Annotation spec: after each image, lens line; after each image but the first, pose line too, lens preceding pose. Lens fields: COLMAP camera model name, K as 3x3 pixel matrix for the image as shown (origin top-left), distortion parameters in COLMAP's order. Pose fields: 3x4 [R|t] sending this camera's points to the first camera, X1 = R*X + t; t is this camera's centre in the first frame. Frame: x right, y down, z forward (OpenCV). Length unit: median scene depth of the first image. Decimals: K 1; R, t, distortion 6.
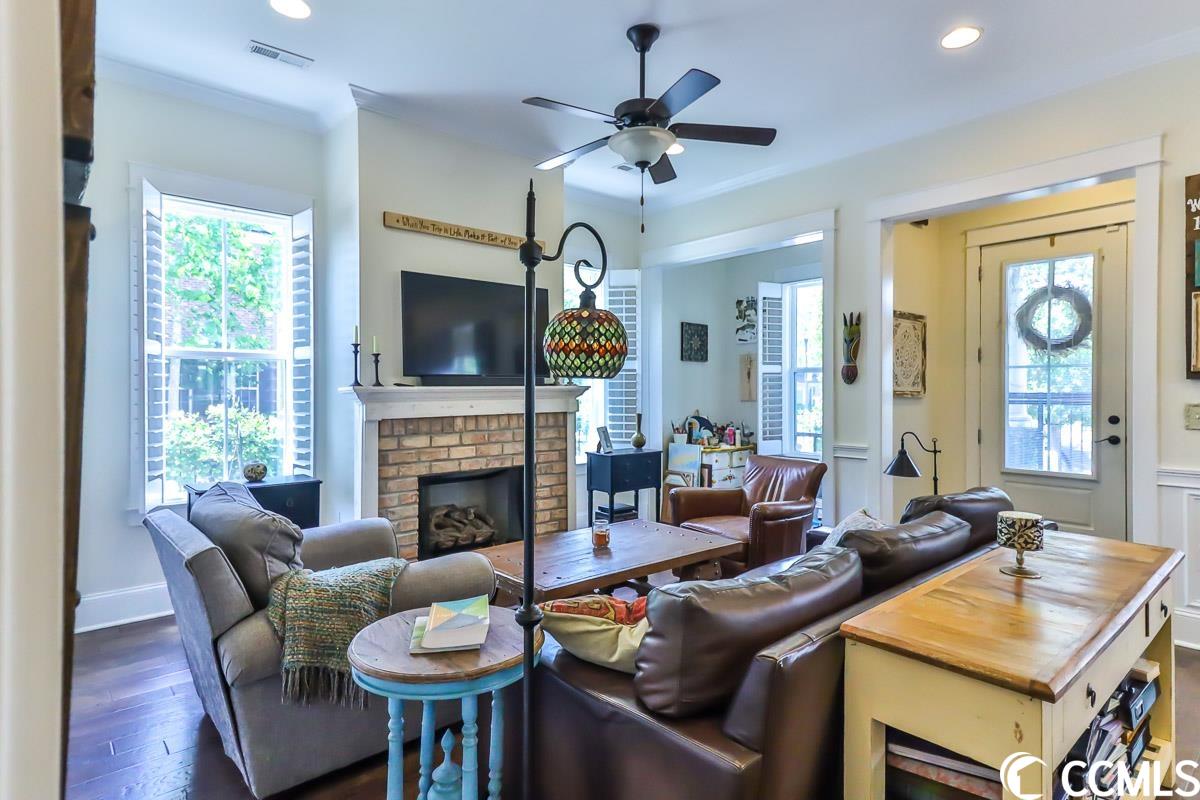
lens RADIAL K [[626.6, 0, 599.3], [0, 626.6, 389.6], [0, 0, 1]] dist [0.029593, 0.000956]
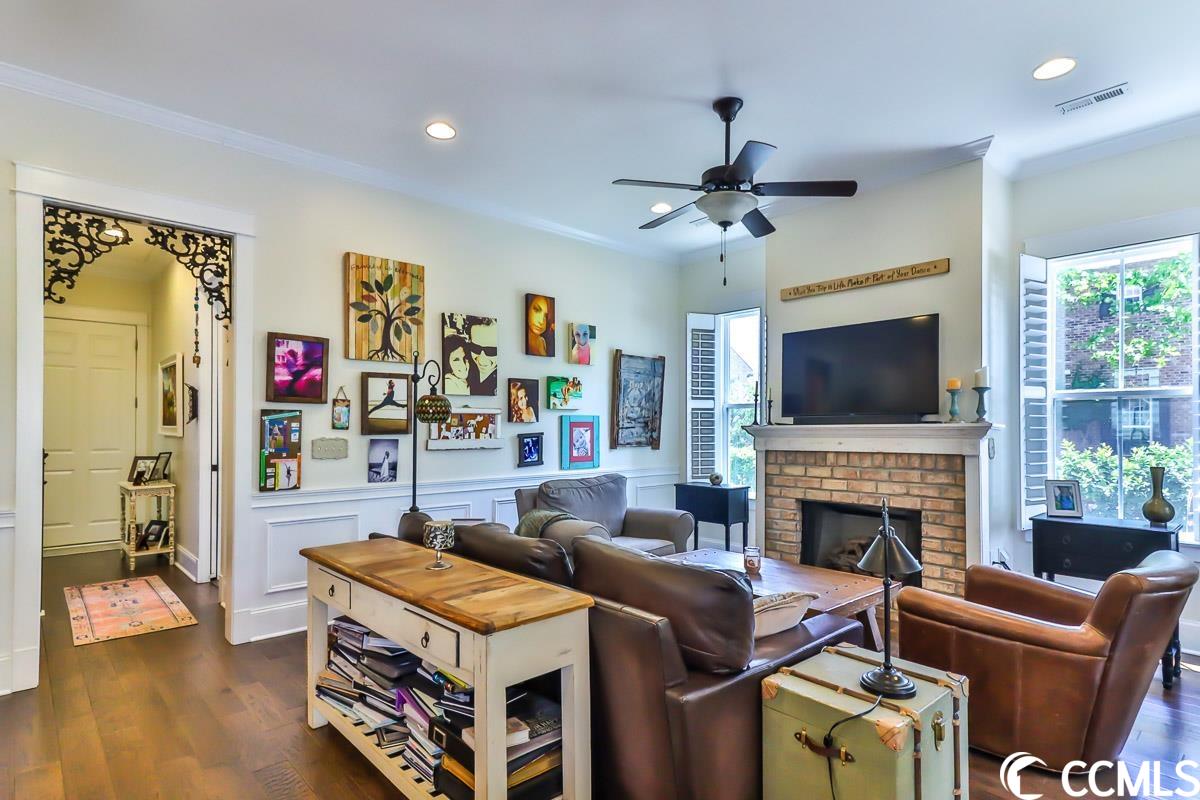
lens RADIAL K [[621.2, 0, 619.3], [0, 621.2, 421.9], [0, 0, 1]] dist [0.027893, 0.000278]
pose [[0.043384, -0.008529, -0.999022, 0.856734], [0.000420, 0.999964, -0.008519, -0.001088], [0.999058, -0.000050, 0.043386, 0.572728]]
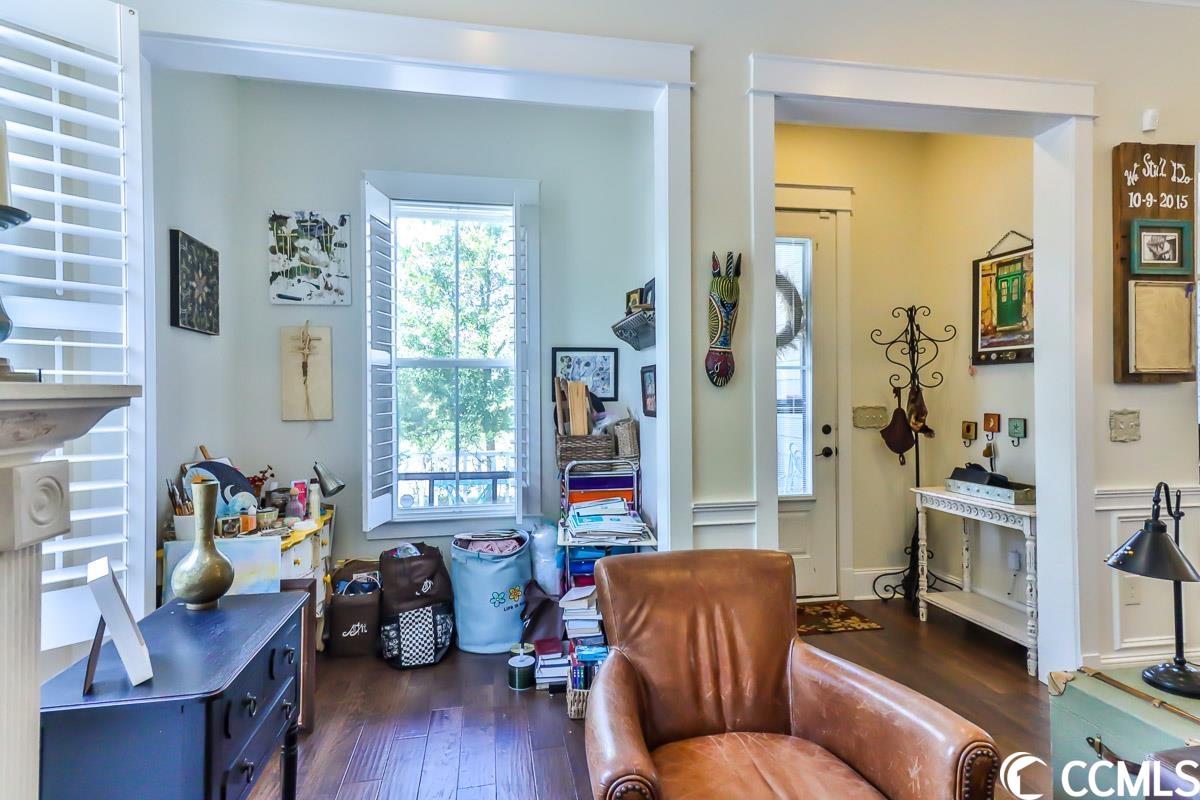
lens RADIAL K [[626.6, 0, 599.3], [0, 626.6, 389.6], [0, 0, 1]] dist [0.029593, 0.000956]
pose [[0.511521, 0.004084, 0.859261, -0.121389], [0.003756, 0.999969, -0.006989, -0.003543], [-0.859262, 0.006803, 0.511490, 0.899884]]
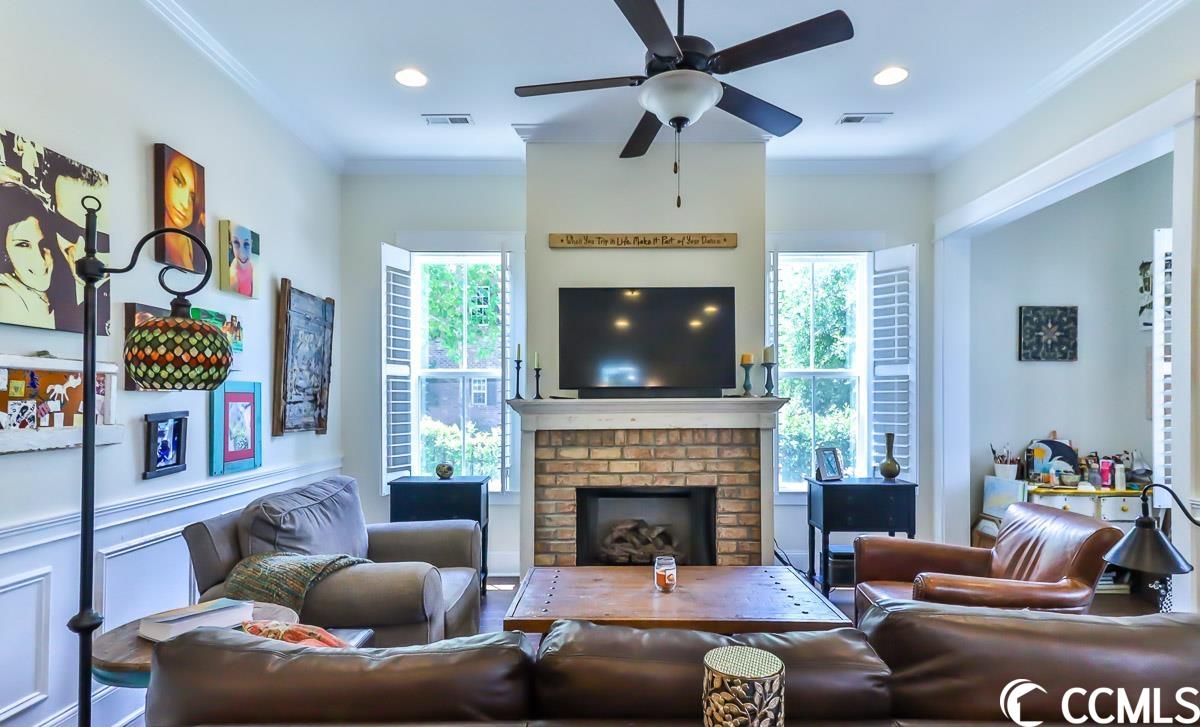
lens RADIAL K [[624.7, 0, 603.3], [0, 624.7, 401.7], [0, 0, 1]] dist [0.026155, 0.000813]
pose [[0.756289, -0.000521, -0.654237, 0.388365], [0.000387, 1.000000, -0.000349, -0.000308], [0.654238, 0.000011, 0.756289, 0.246299]]
